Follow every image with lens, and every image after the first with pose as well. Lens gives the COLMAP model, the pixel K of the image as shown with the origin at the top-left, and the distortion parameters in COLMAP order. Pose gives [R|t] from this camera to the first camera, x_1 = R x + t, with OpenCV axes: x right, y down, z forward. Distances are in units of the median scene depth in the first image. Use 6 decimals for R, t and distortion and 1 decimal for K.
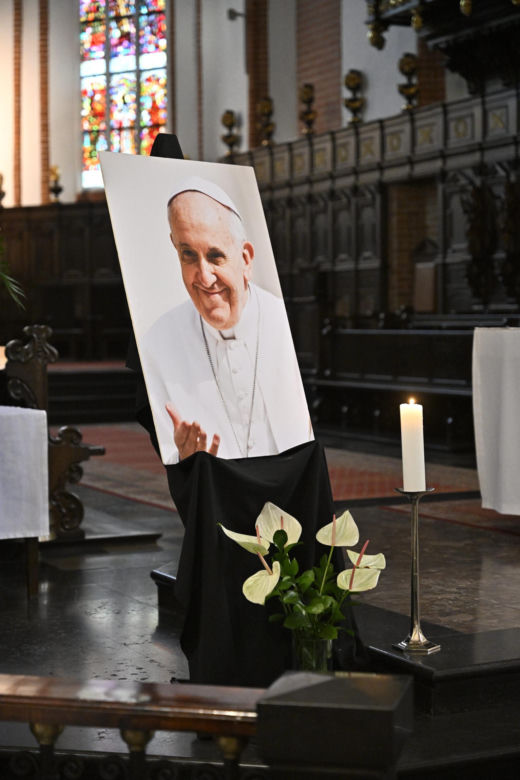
lens RADIAL K [[1666.6, 0, 260.0], [0, 1666.6, 390.0], [0, 0, 1]] dist [0.031954, -0.039430]
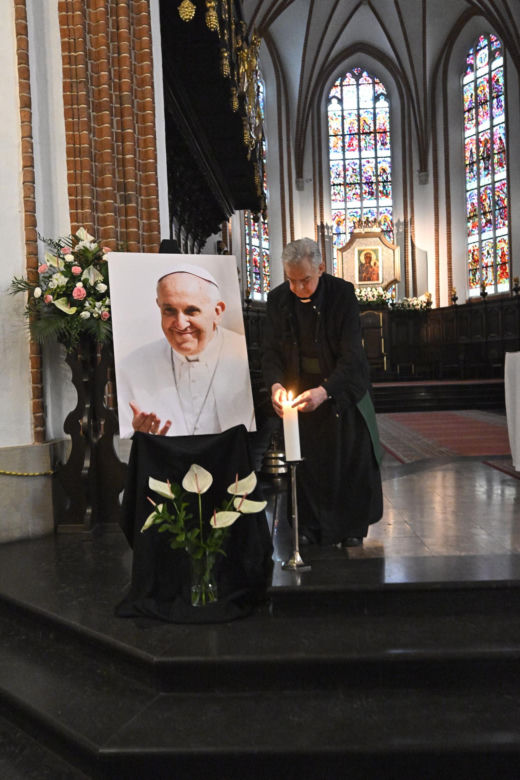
lens RADIAL K [[695.5, 0, 260.0], [0, 695.5, 390.0], [0, 0, 1]] dist [0.008698, 0.004825]
pose [[0.868954, -0.009769, -0.494797, 0.098151], [0.006344, 0.999943, -0.008600, 0.000944], [0.494852, 0.004334, 0.868966, 0.117900]]
